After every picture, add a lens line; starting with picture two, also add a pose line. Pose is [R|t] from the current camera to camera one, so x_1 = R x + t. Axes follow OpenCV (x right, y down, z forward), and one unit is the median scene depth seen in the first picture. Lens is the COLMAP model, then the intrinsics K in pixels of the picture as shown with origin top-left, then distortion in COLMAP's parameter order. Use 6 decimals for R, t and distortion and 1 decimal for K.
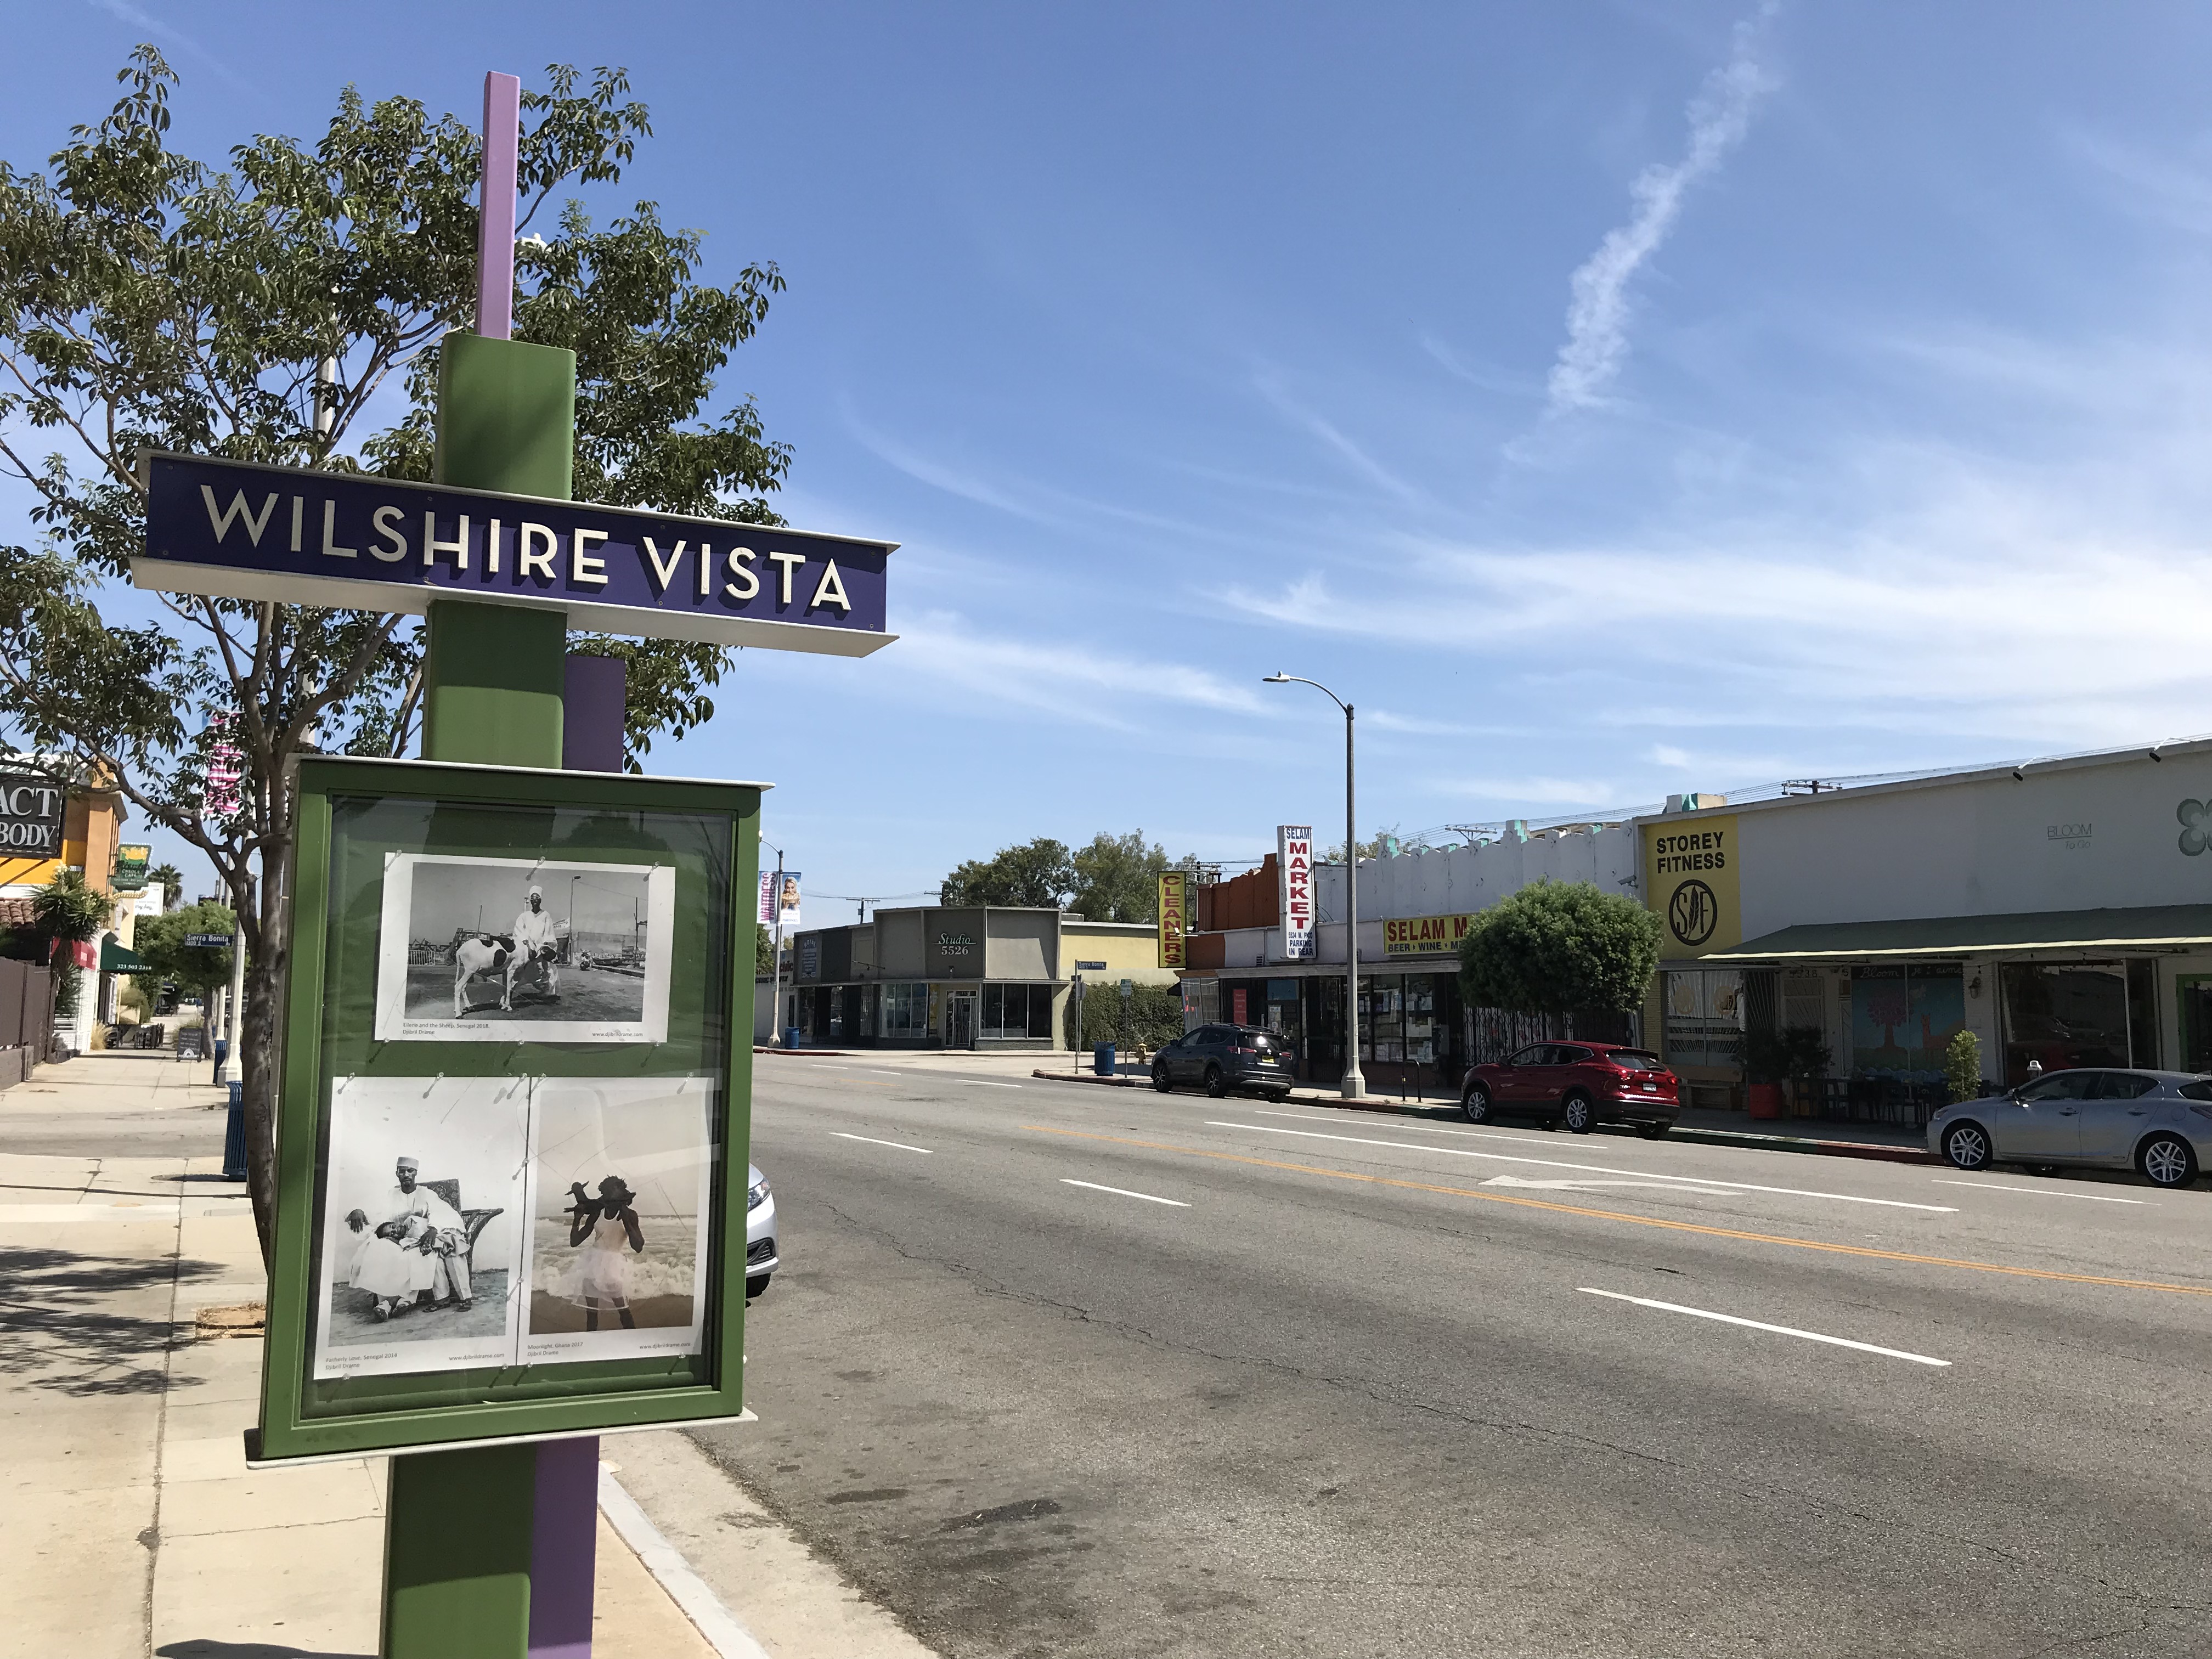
lens RADIAL K [[1864.7, 0, 1106.0], [0, 1864.7, 829.5], [0, 0, 1]] dist [0.056099, 0.001741]
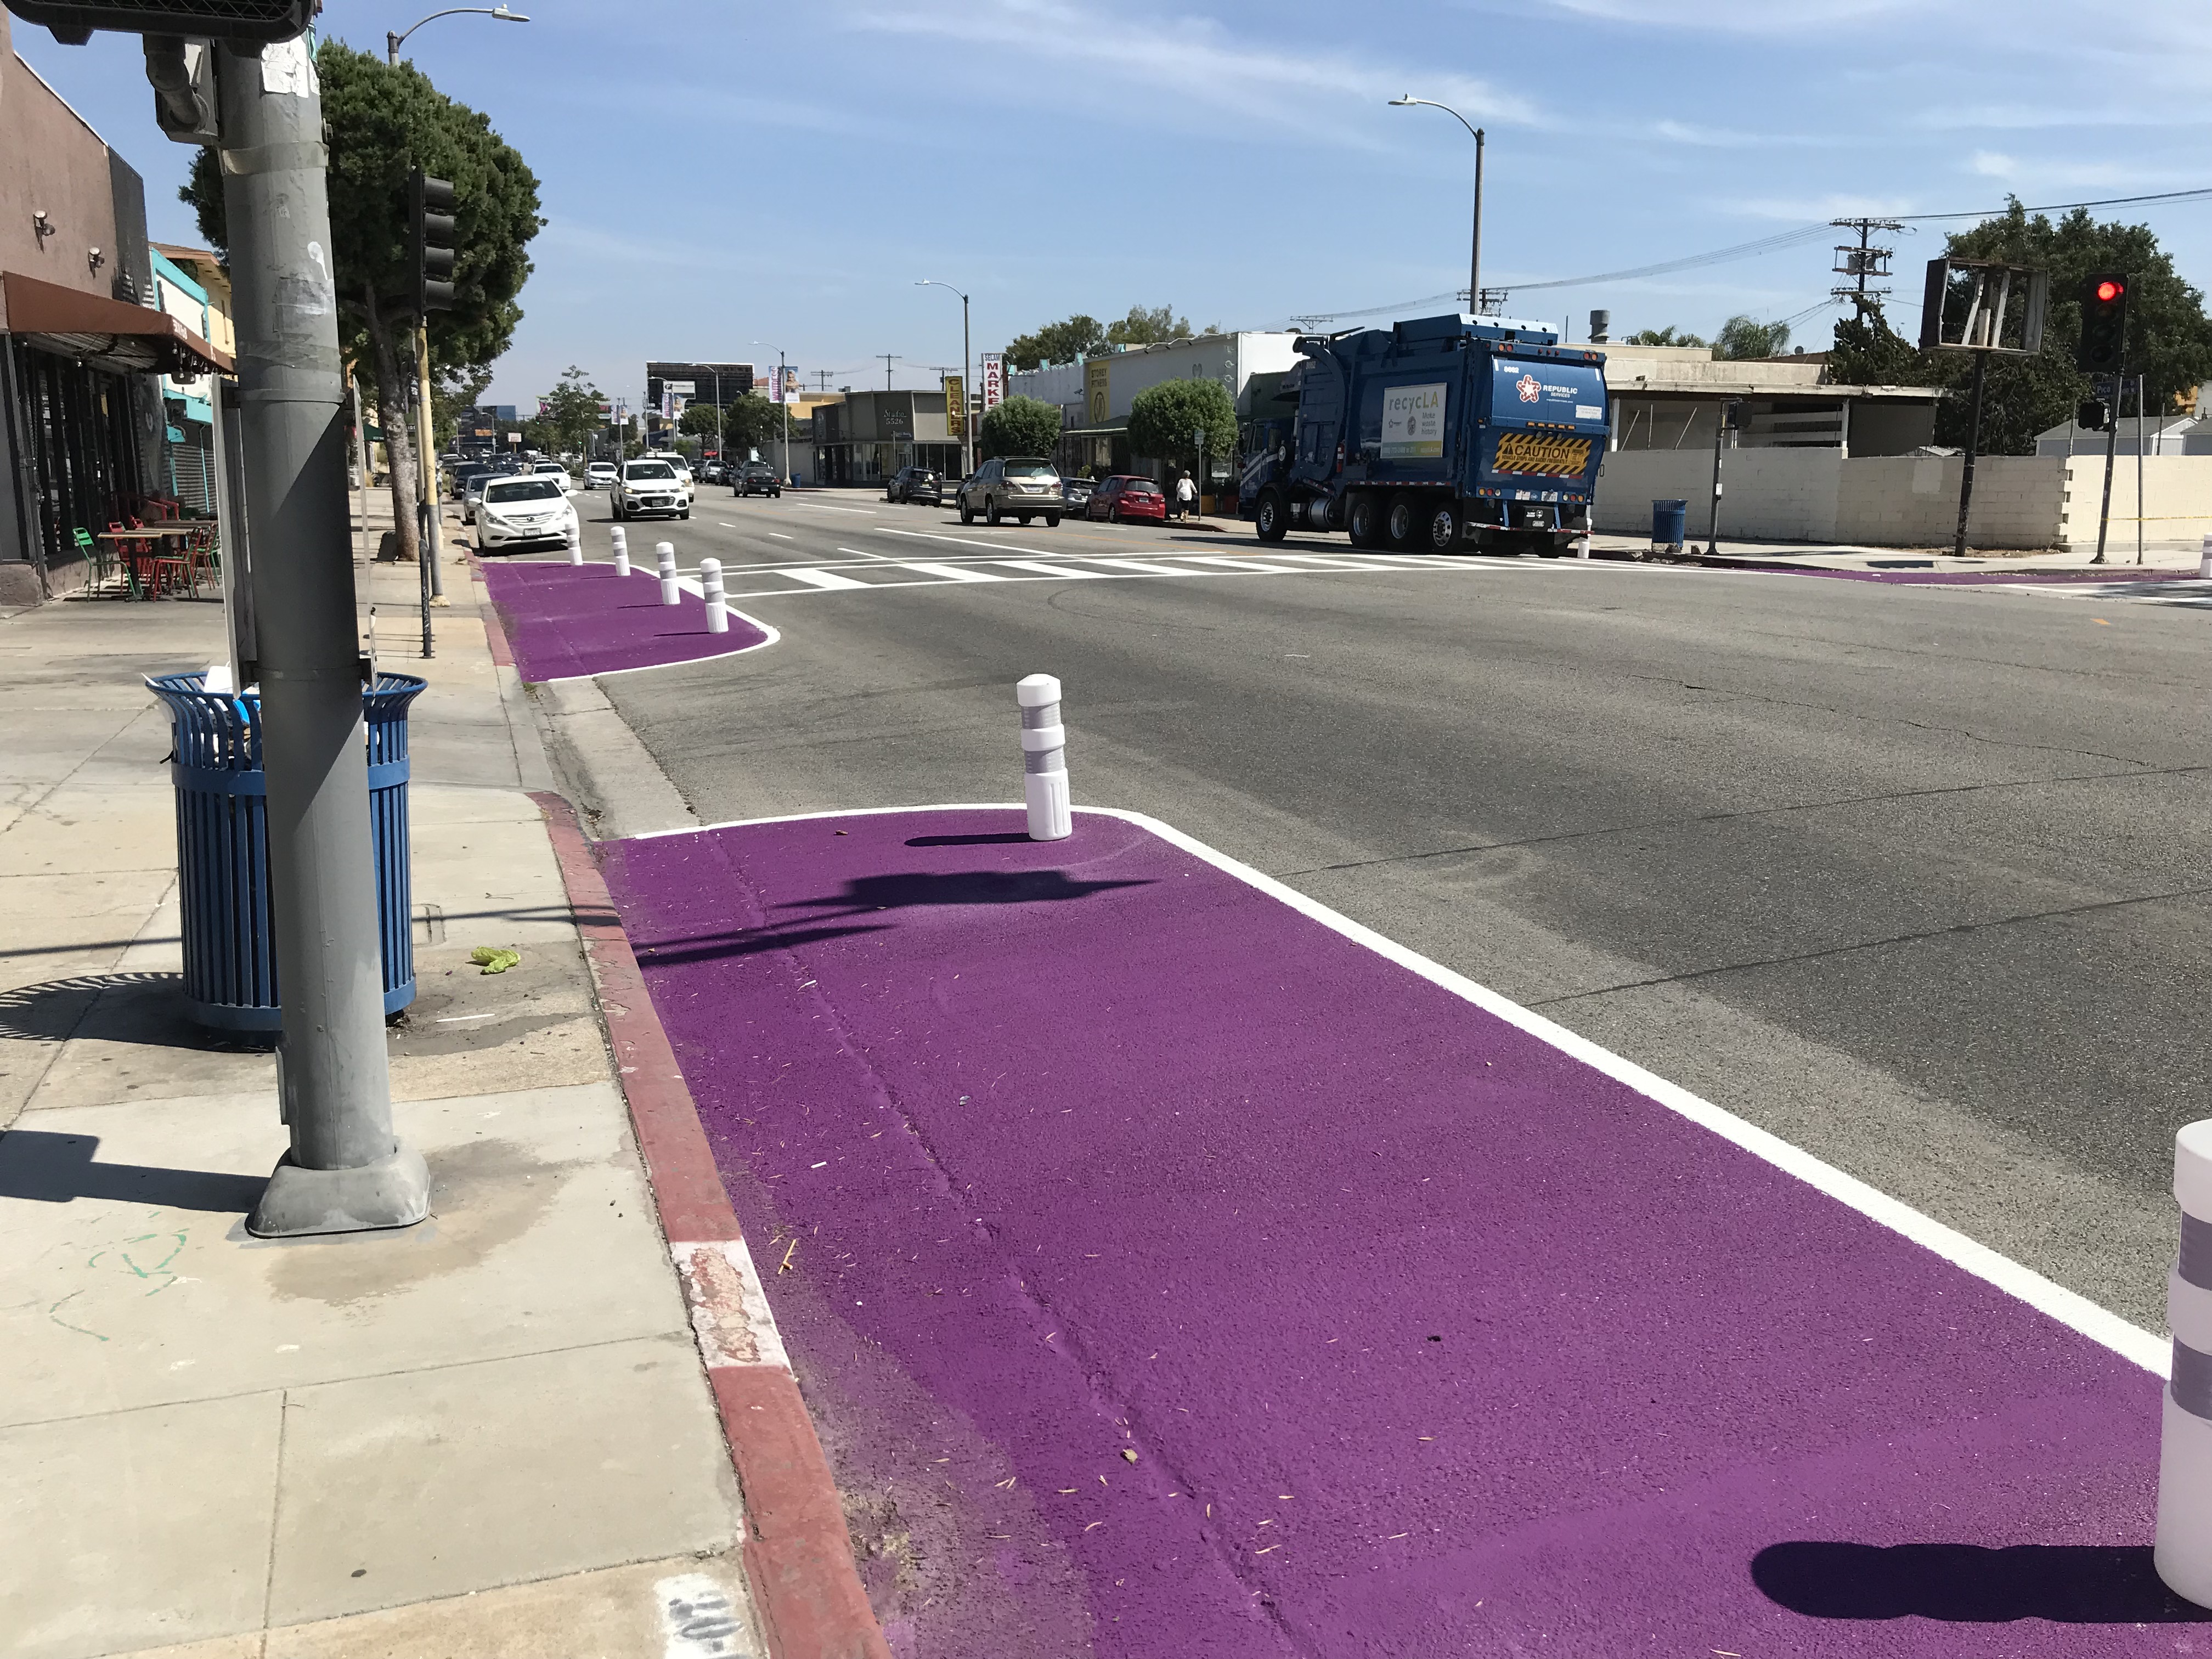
lens RADIAL K [[1805.9, 0, 1106.0], [0, 1805.9, 829.5], [0, 0, 1]] dist [-0.014156, -0.004845]
pose [[0.994910, 0.011430, -0.100115, 0.230238], [0.018446, 0.956095, 0.292475, -0.040537], [0.099062, -0.292833, 0.951018, -0.441385]]
